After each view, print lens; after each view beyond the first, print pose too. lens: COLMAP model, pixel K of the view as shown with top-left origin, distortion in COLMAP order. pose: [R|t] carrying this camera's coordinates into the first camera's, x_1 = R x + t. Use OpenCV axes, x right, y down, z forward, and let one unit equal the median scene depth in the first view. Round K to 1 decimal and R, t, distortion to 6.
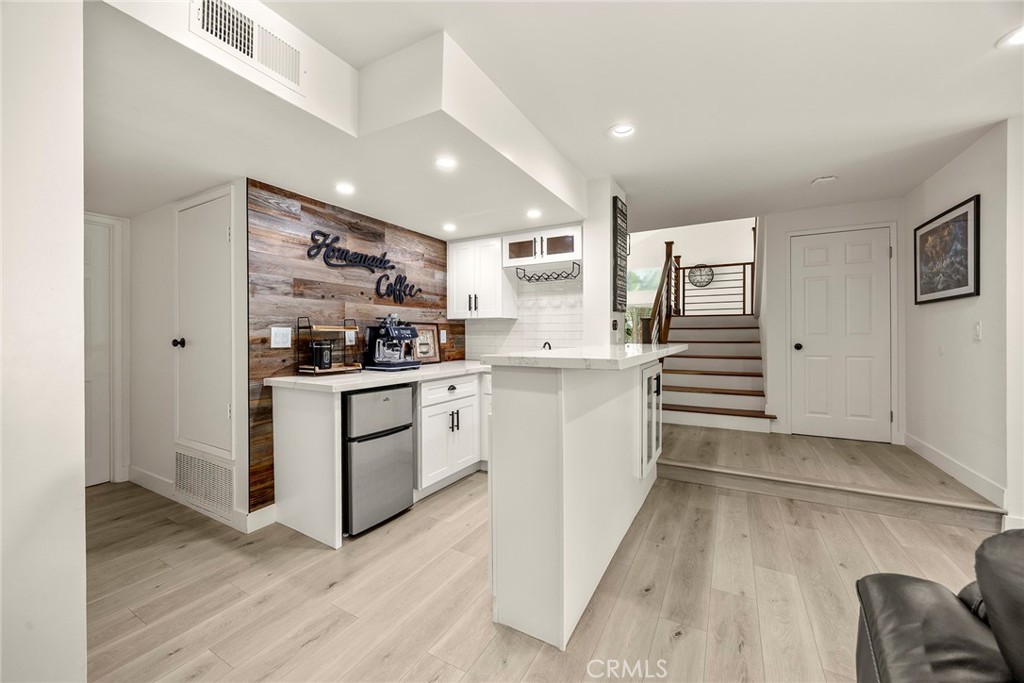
lens RADIAL K [[393.8, 0, 507.8], [0, 393.8, 336.9], [0, 0, 1]] dist [-0.002782, -0.000037]
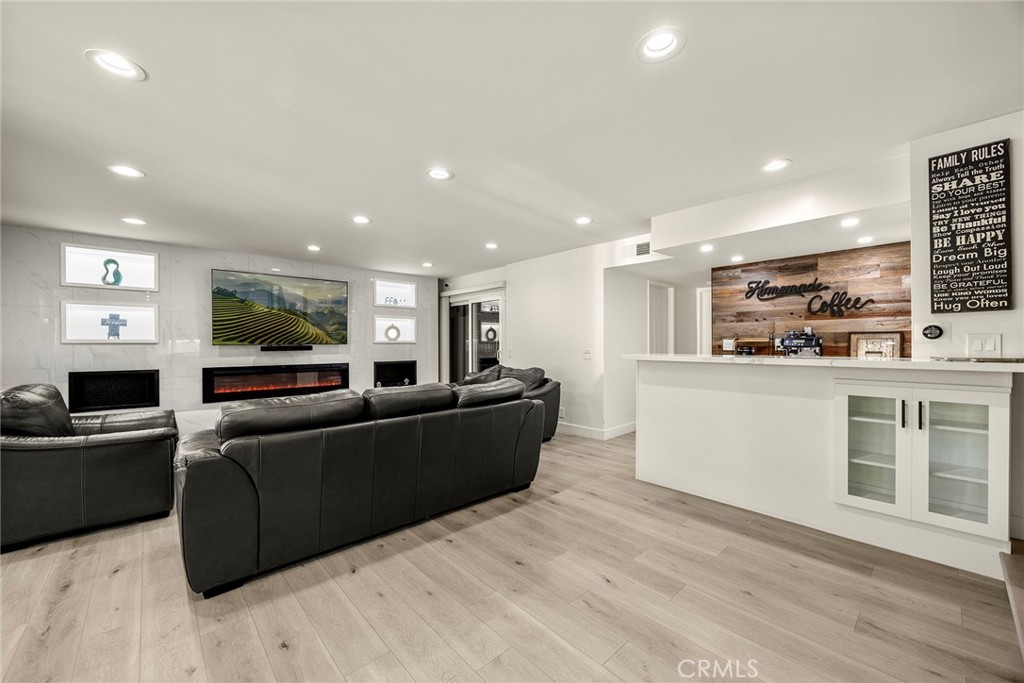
lens RADIAL K [[393.8, 0, 517.8], [0, 393.8, 346.0], [0, 0, 1]] dist [-0.002782, -0.000037]
pose [[-0.304851, 0.008912, -0.952358, 1.382513], [-0.002562, 0.999945, 0.010177, -0.008827], [0.952397, 0.005542, -0.304812, 0.554766]]
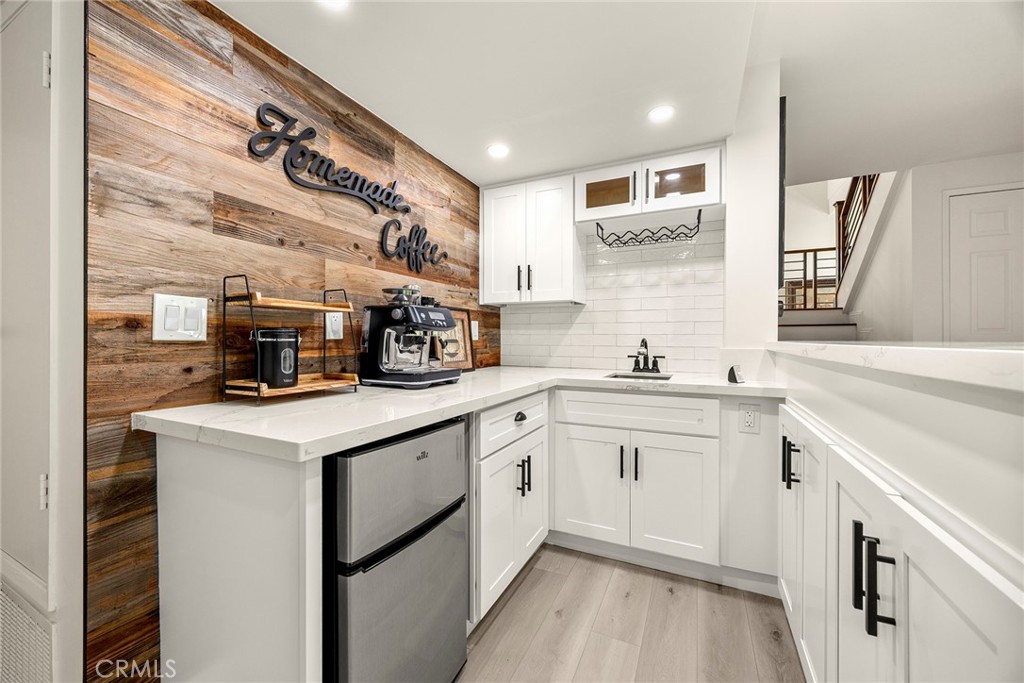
lens RADIAL K [[393.8, 0, 510.0], [0, 393.8, 338.8], [0, 0, 1]] dist [-0.002782, -0.000037]
pose [[0.997597, 0.003466, 0.069197, -0.212940], [-0.003031, 0.999975, -0.006383, 0.024302], [-0.069218, 0.006158, 0.997583, 0.480098]]
